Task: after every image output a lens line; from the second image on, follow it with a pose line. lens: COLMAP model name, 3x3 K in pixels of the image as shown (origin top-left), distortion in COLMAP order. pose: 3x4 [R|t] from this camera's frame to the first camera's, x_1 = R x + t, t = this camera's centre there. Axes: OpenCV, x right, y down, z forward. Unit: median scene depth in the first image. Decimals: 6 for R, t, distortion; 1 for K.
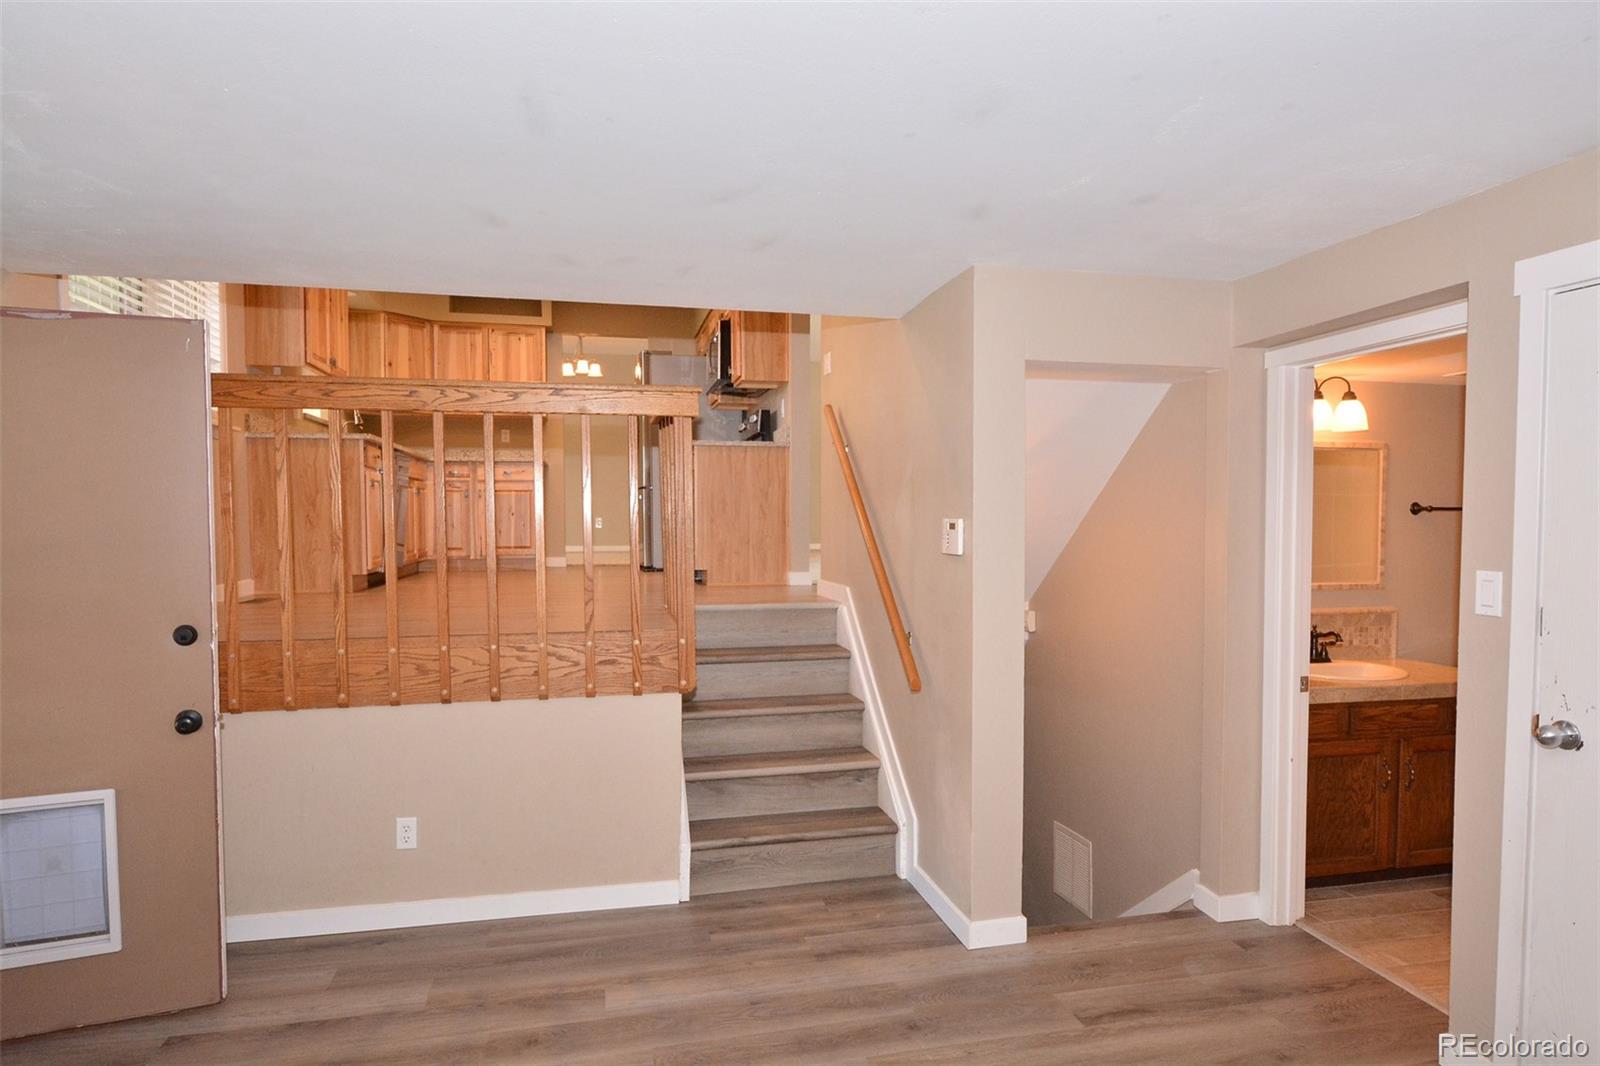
lens RADIAL K [[906.3, 0, 787.7], [0, 906.3, 554.4], [0, 0, 1]] dist [-0.002006, -0.000536]
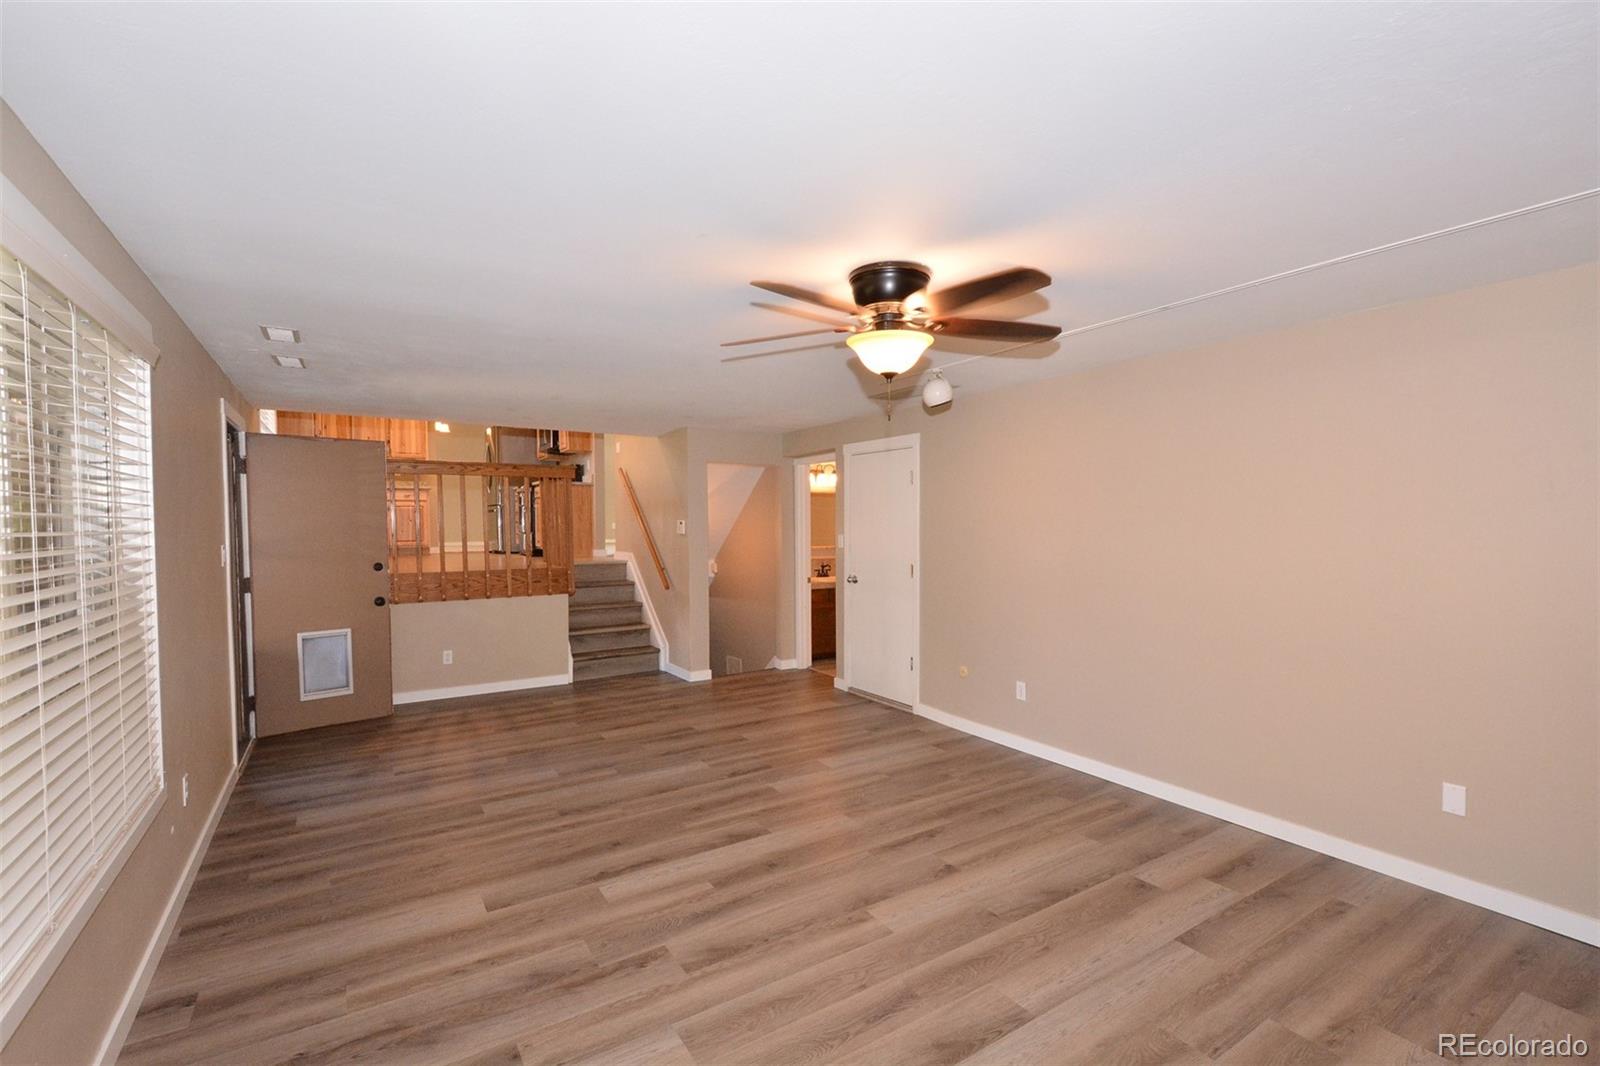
lens RADIAL K [[695.8, 0, 789.2], [0, 695.8, 542.5], [0, 0, 1]] dist [-0.010619, -0.001192]
pose [[0.939561, -0.011630, 0.342185, -0.189261], [0.017326, 0.999757, -0.013594, 0.050811], [-0.341944, 0.018701, 0.939534, -0.881426]]
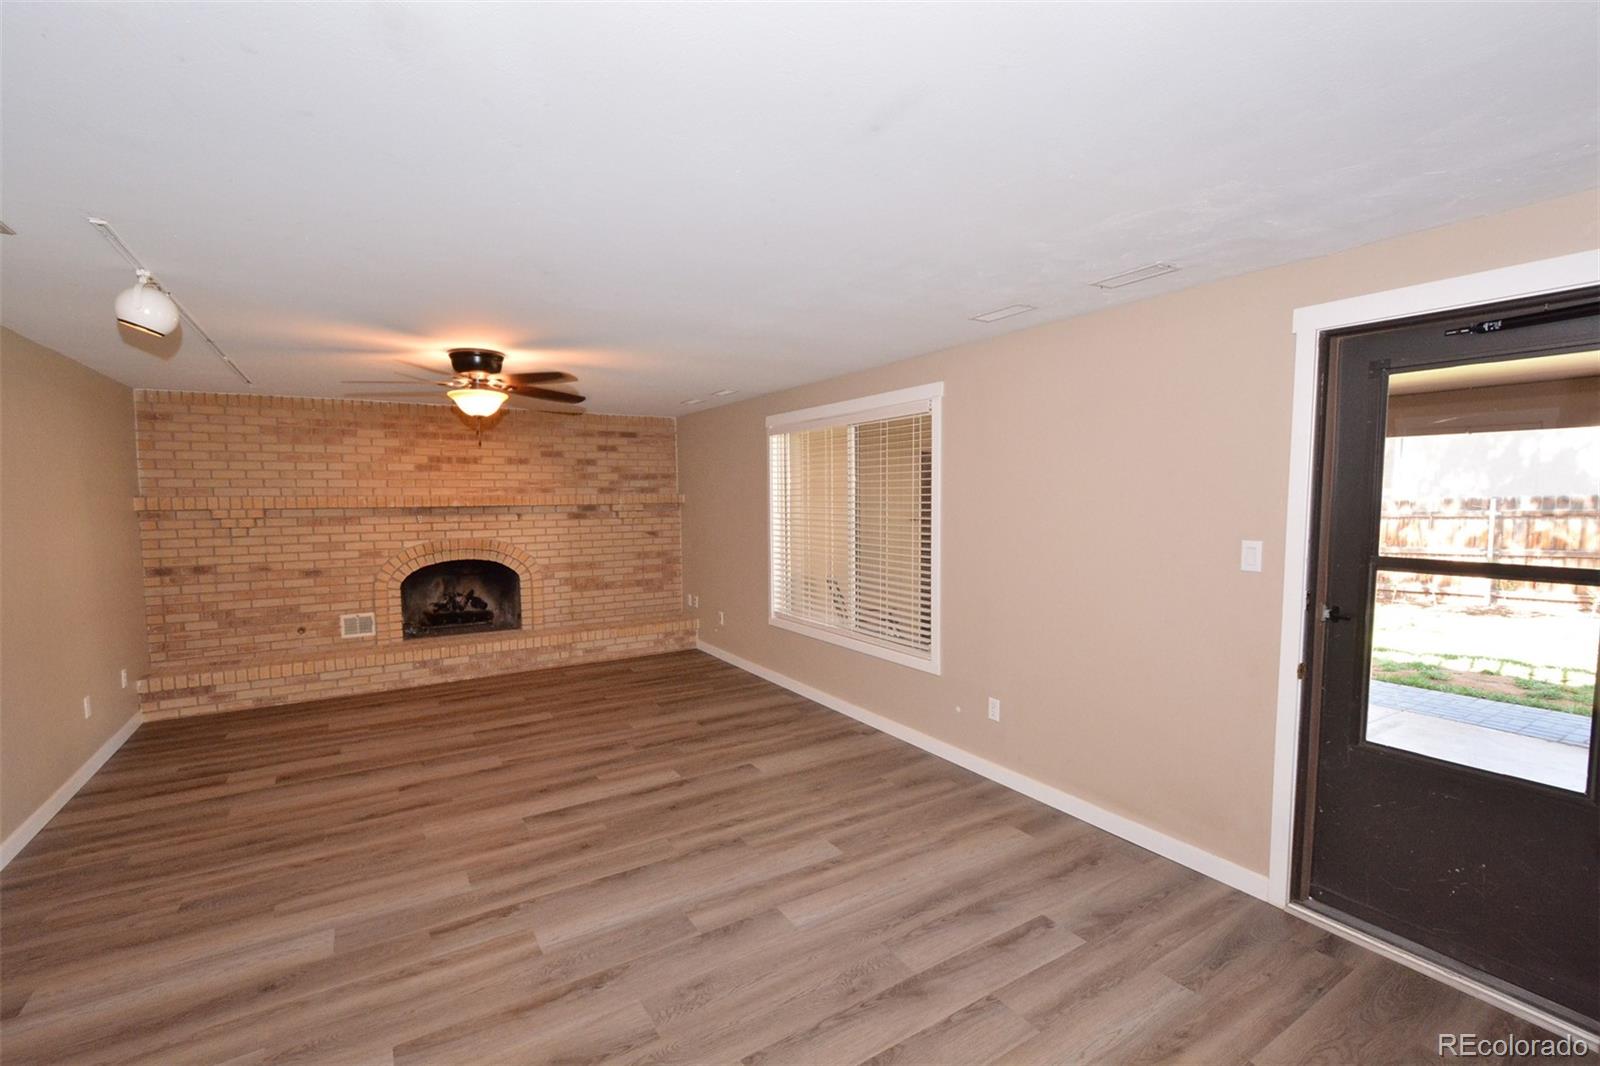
lens RADIAL K [[695.8, 0, 793.3], [0, 695.8, 544.0], [0, 0, 1]] dist [-0.010619, -0.001192]
pose [[-0.939639, 0.027186, -0.341085, 0.065201], [-0.009837, 0.994280, 0.106350, -0.048317], [0.342026, 0.103286, -0.933997, 0.966197]]
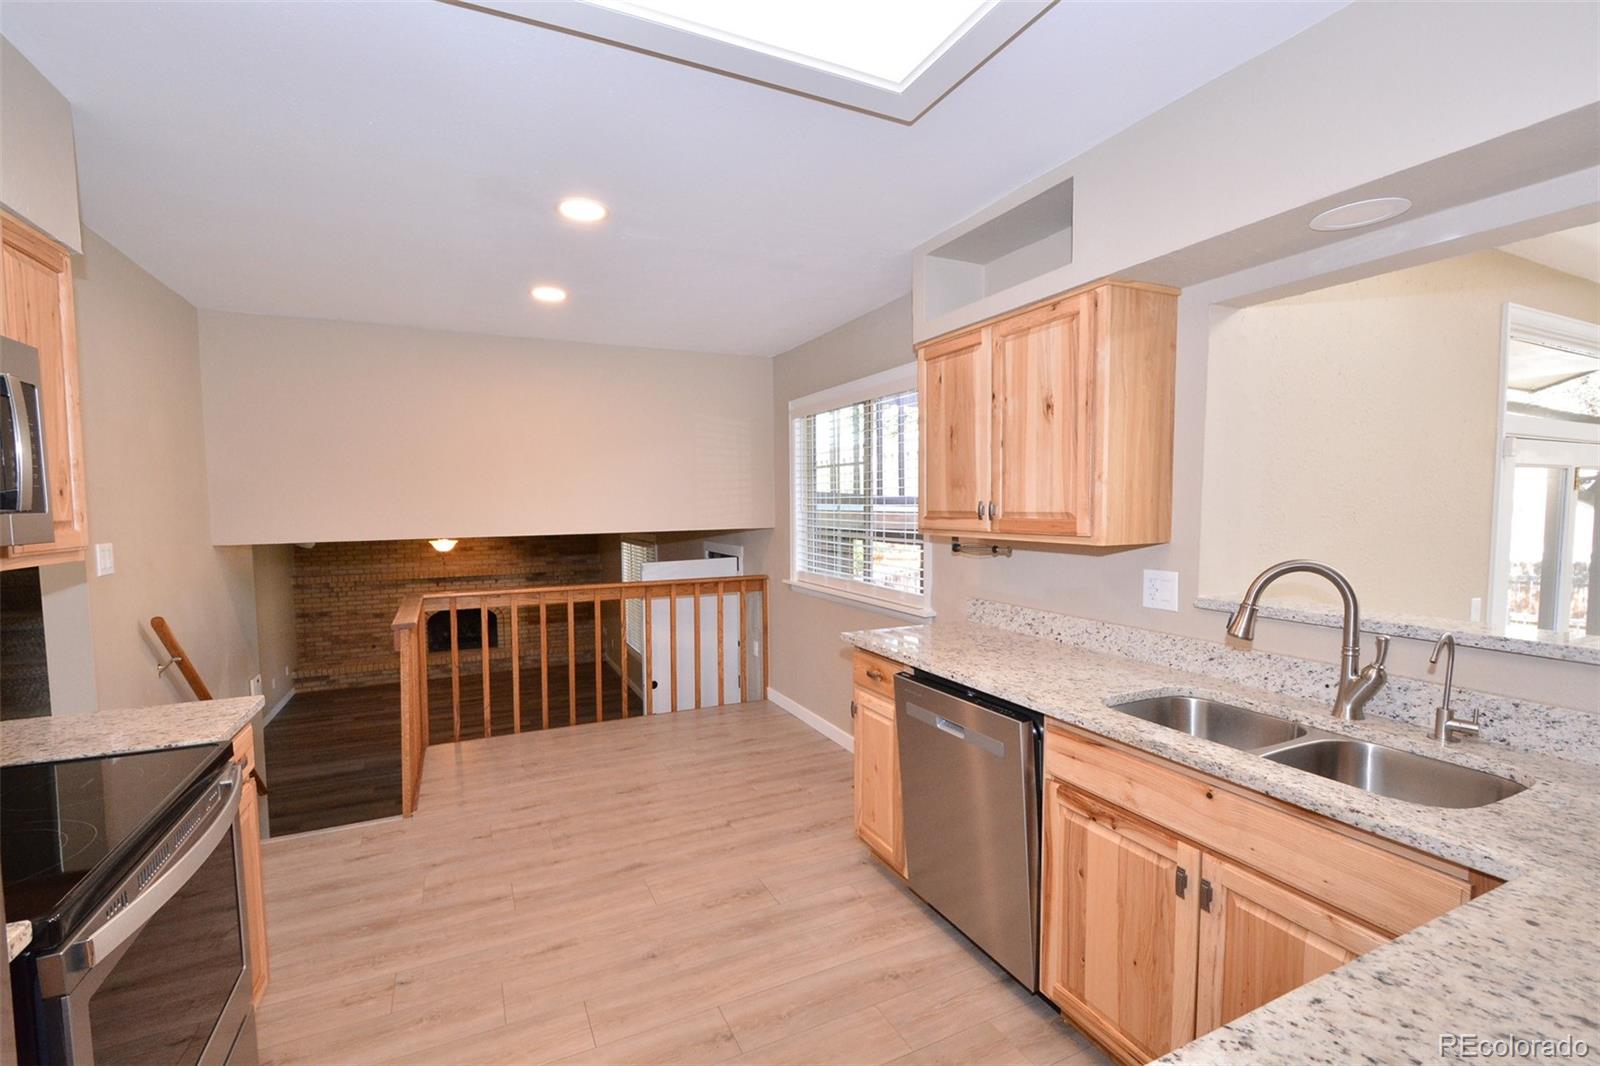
lens RADIAL K [[695.8, 0, 794.4], [0, 695.8, 547.3], [0, 0, 1]] dist [-0.010619, -0.001192]
pose [[-0.972810, 0.020189, -0.230722, -0.496166], [-0.003748, 0.994690, 0.102843, -0.411705], [0.231573, 0.100912, -0.967570, 2.373551]]
